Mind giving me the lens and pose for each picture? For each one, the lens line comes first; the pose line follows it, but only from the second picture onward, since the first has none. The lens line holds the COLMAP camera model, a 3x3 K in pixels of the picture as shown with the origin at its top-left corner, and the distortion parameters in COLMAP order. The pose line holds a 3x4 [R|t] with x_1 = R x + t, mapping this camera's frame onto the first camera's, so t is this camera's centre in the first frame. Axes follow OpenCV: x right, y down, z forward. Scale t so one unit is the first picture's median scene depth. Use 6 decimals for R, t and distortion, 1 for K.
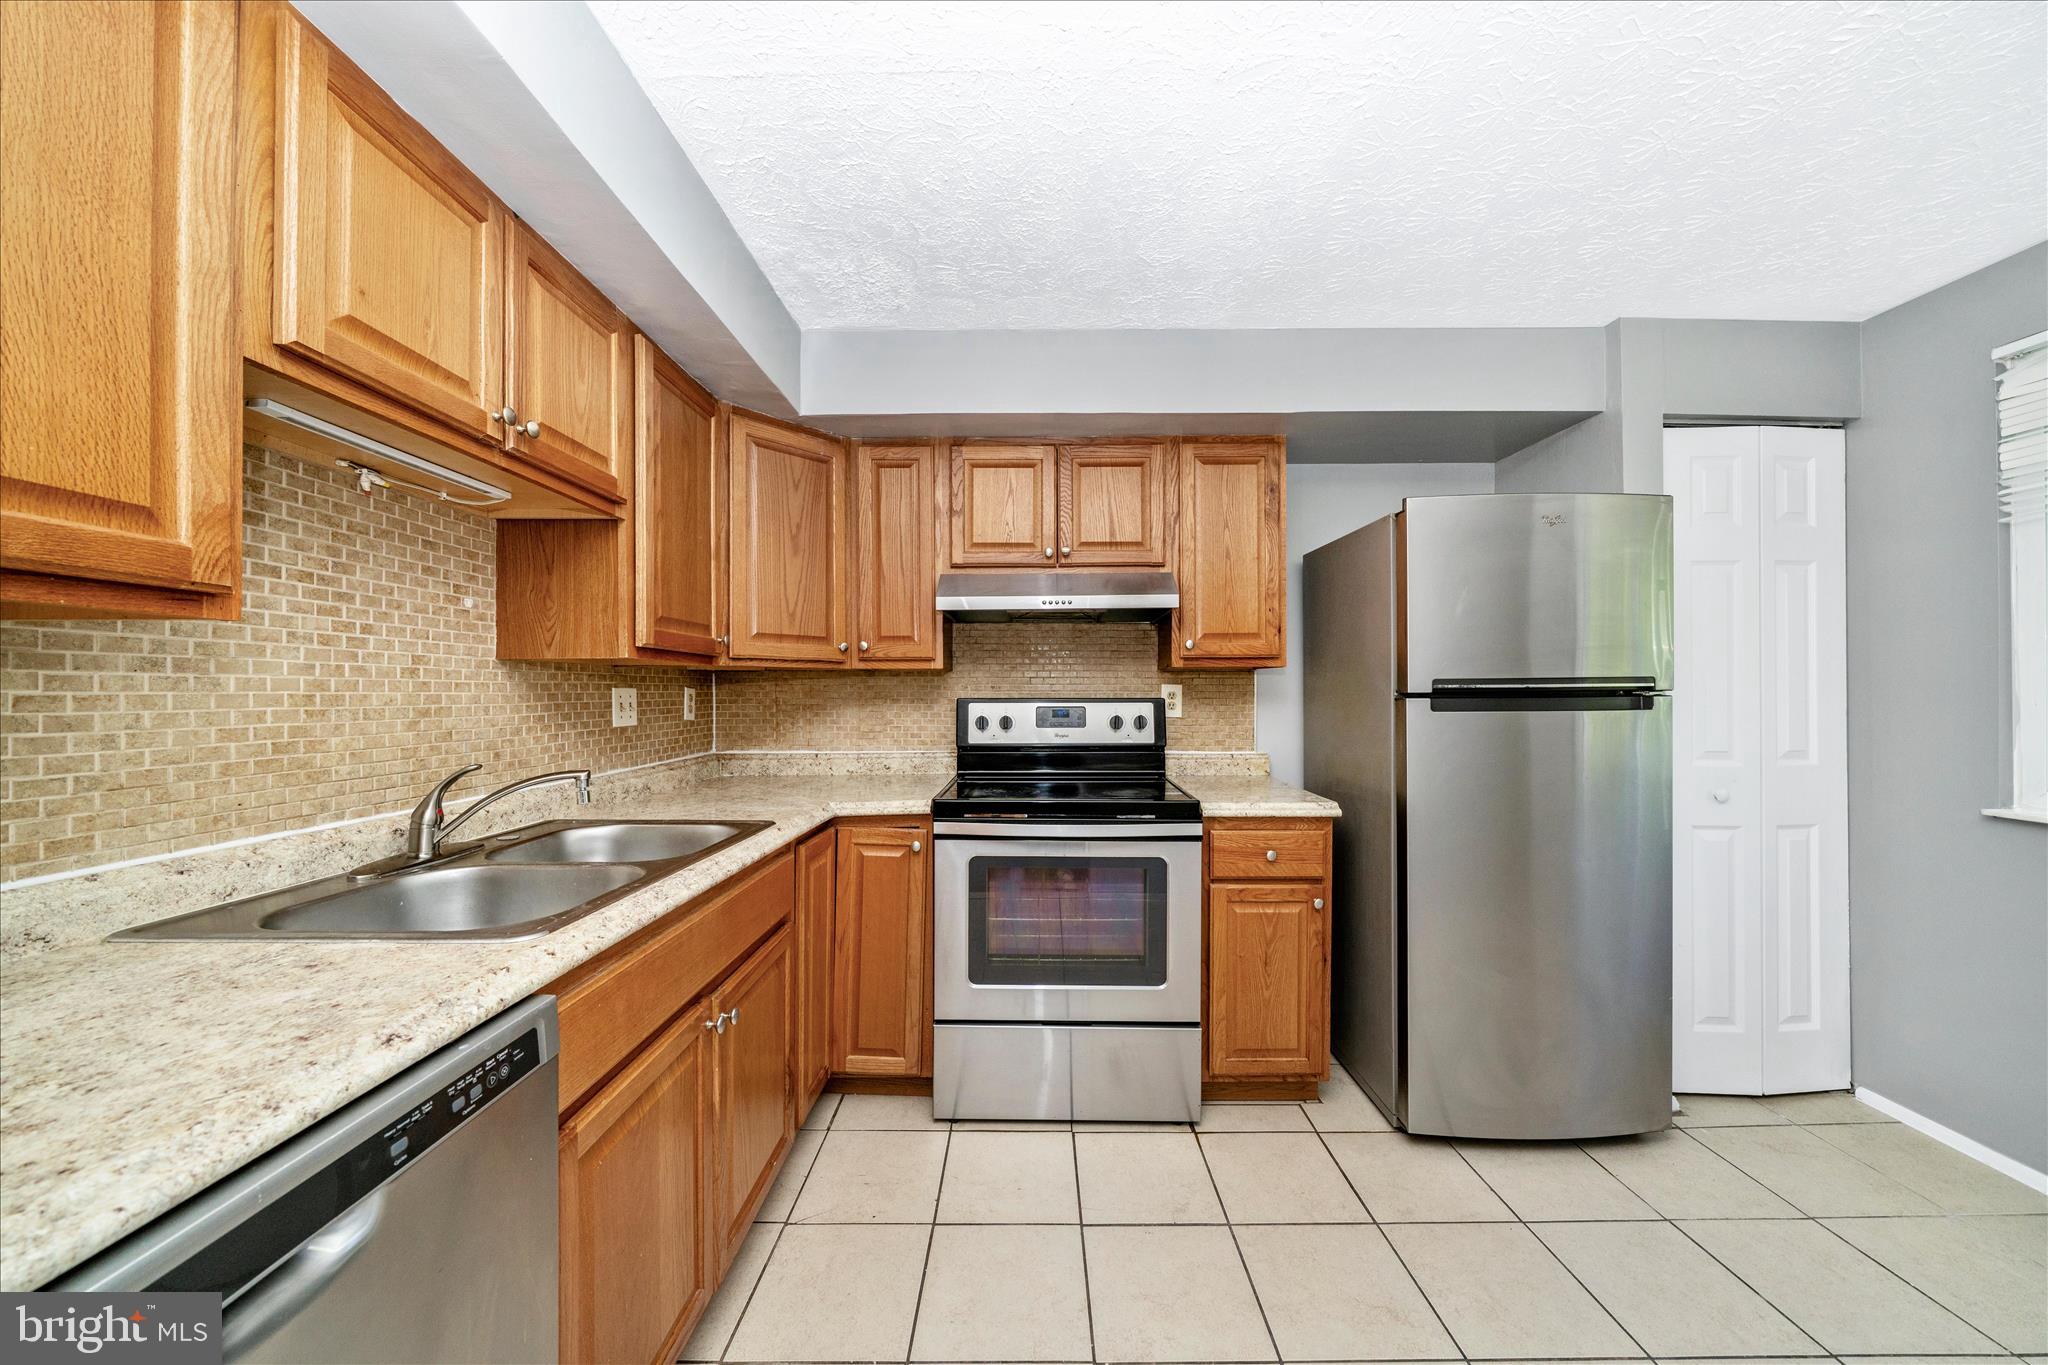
lens RADIAL K [[717.8, 0, 1027.2], [0, 717.8, 686.5], [0, 0, 1]] dist [-0.004138, -0.000190]
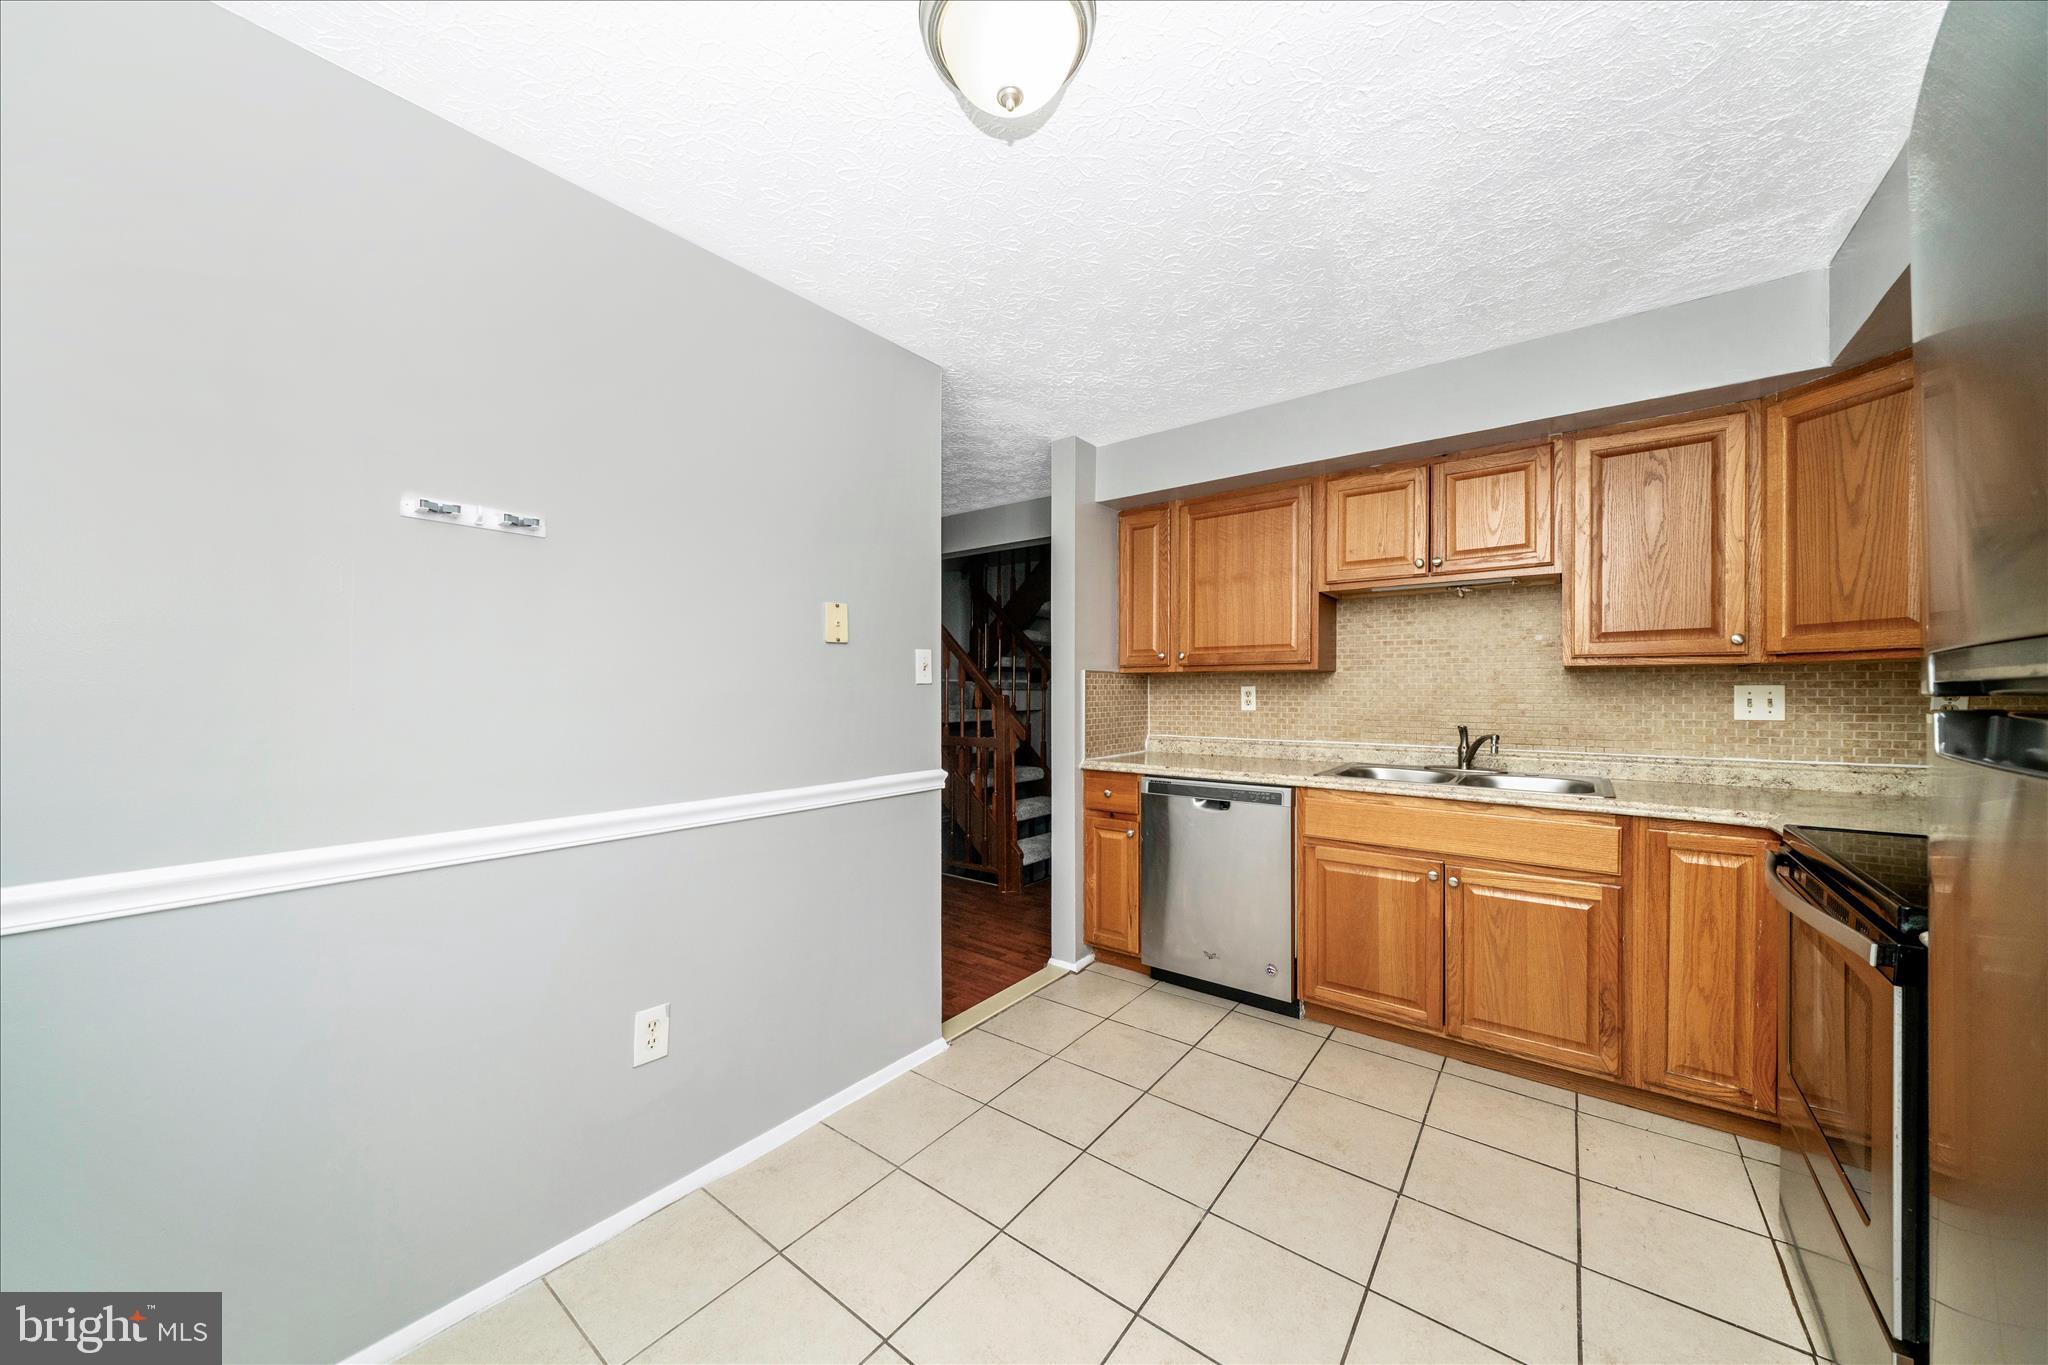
lens RADIAL K [[710.5, 0, 980.7], [0, 710.5, 675.2], [0, 0, 1]] dist [-0.000568, -0.000074]
pose [[-0.660325, -0.010115, -0.750912, 1.045994], [0.011090, 0.999669, -0.023218, -0.000765], [0.750898, -0.023659, -0.659994, 0.838331]]
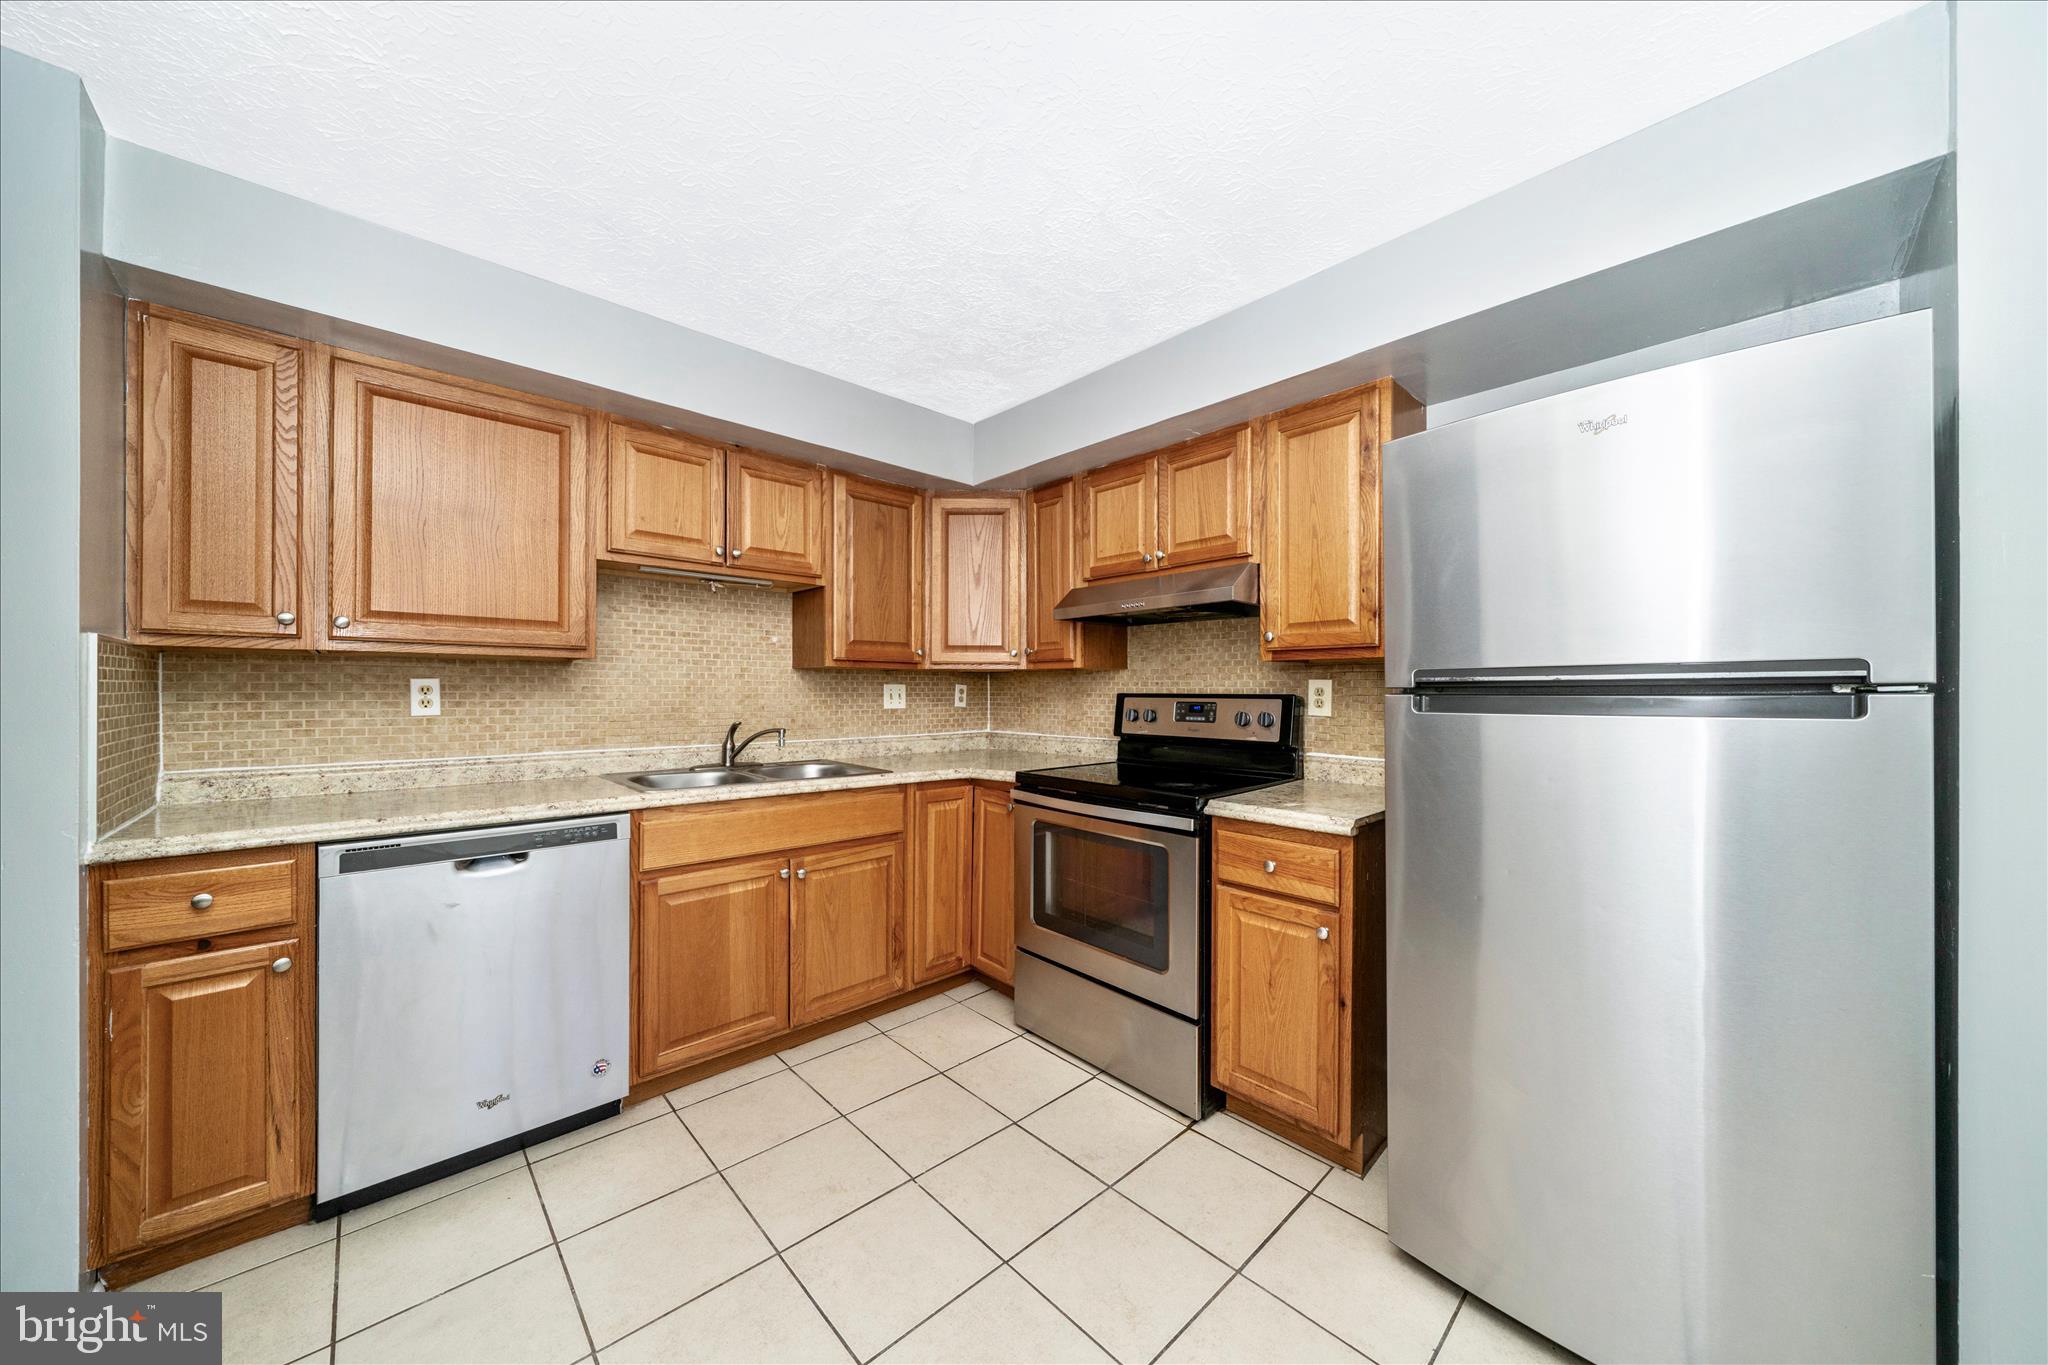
lens RADIAL K [[712.2, 0, 1021.9], [0, 712.2, 689.1], [0, 0, 1]] dist [0.001152, 0.000175]
pose [[0.670840, 0.002224, -0.741599, 0.797948], [0.001330, 0.999990, 0.004202, 0.006207], [0.741601, -0.003805, 0.670830, 0.161095]]
